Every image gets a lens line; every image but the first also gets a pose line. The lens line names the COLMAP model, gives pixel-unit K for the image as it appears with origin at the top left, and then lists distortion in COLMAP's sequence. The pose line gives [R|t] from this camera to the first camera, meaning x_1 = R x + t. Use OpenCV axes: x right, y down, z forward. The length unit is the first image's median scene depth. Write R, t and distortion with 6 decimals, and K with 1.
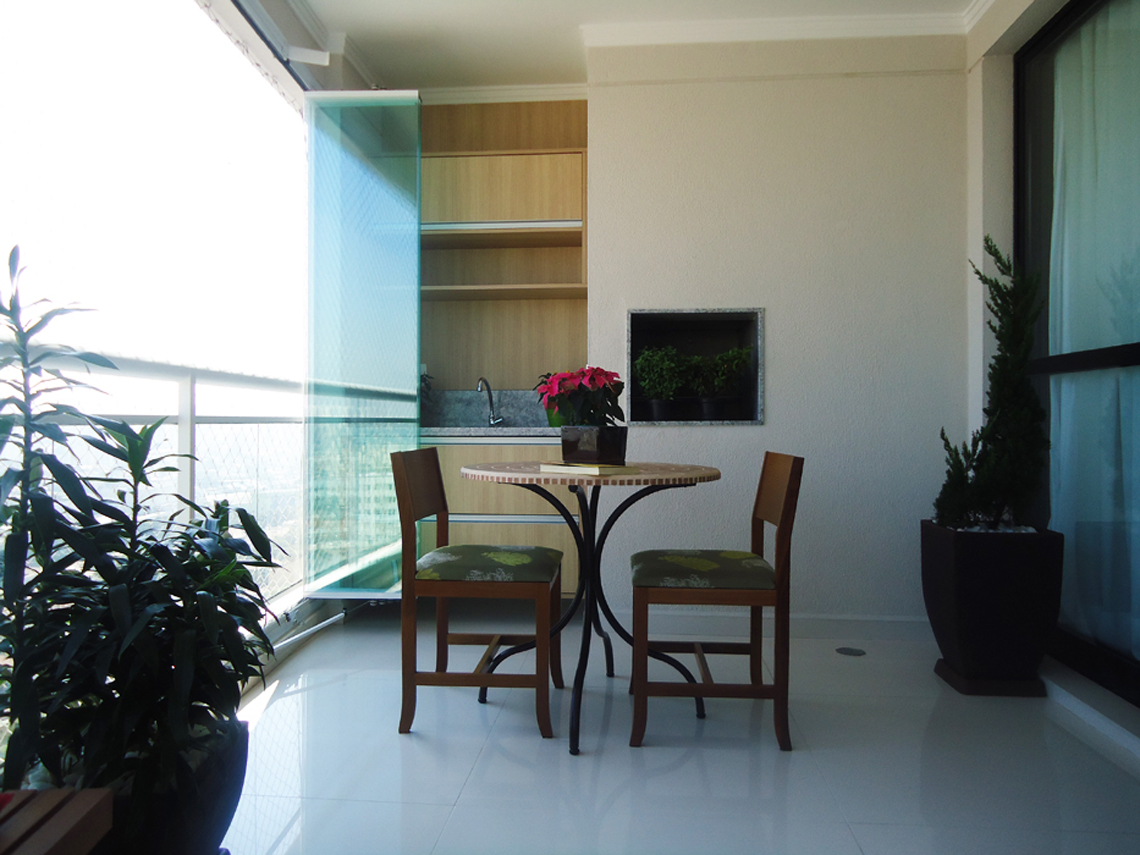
lens RADIAL K [[827.9, 0, 574.2], [0, 827.9, 425.9], [0, 0, 1]] dist [-0.017261, 0.015489]
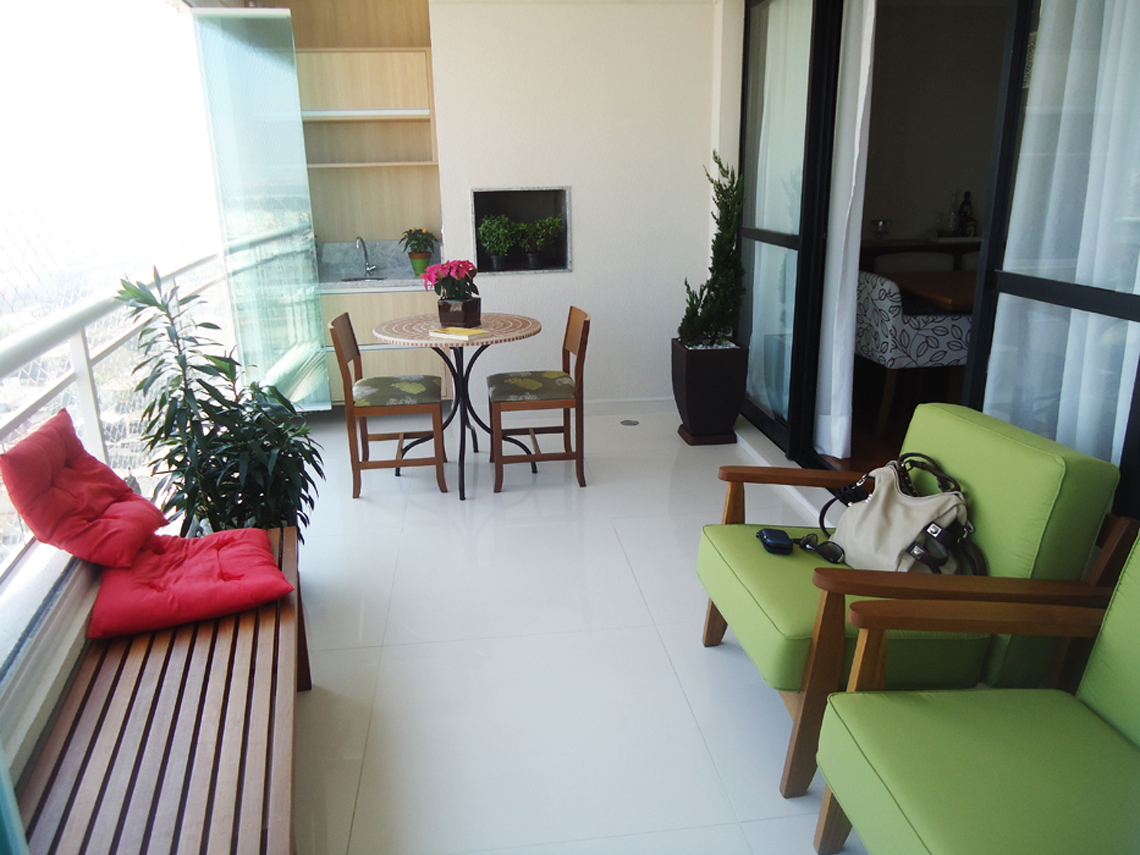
lens RADIAL K [[827.9, 0, 571.9], [0, 827.9, 424.3], [0, 0, 1]] dist [-0.017261, 0.015489]
pose [[0.978984, -0.077200, 0.188759, -0.075101], [0.021227, 0.959127, 0.282178, -0.195548], [-0.202828, -0.272241, 0.940609, -0.519142]]
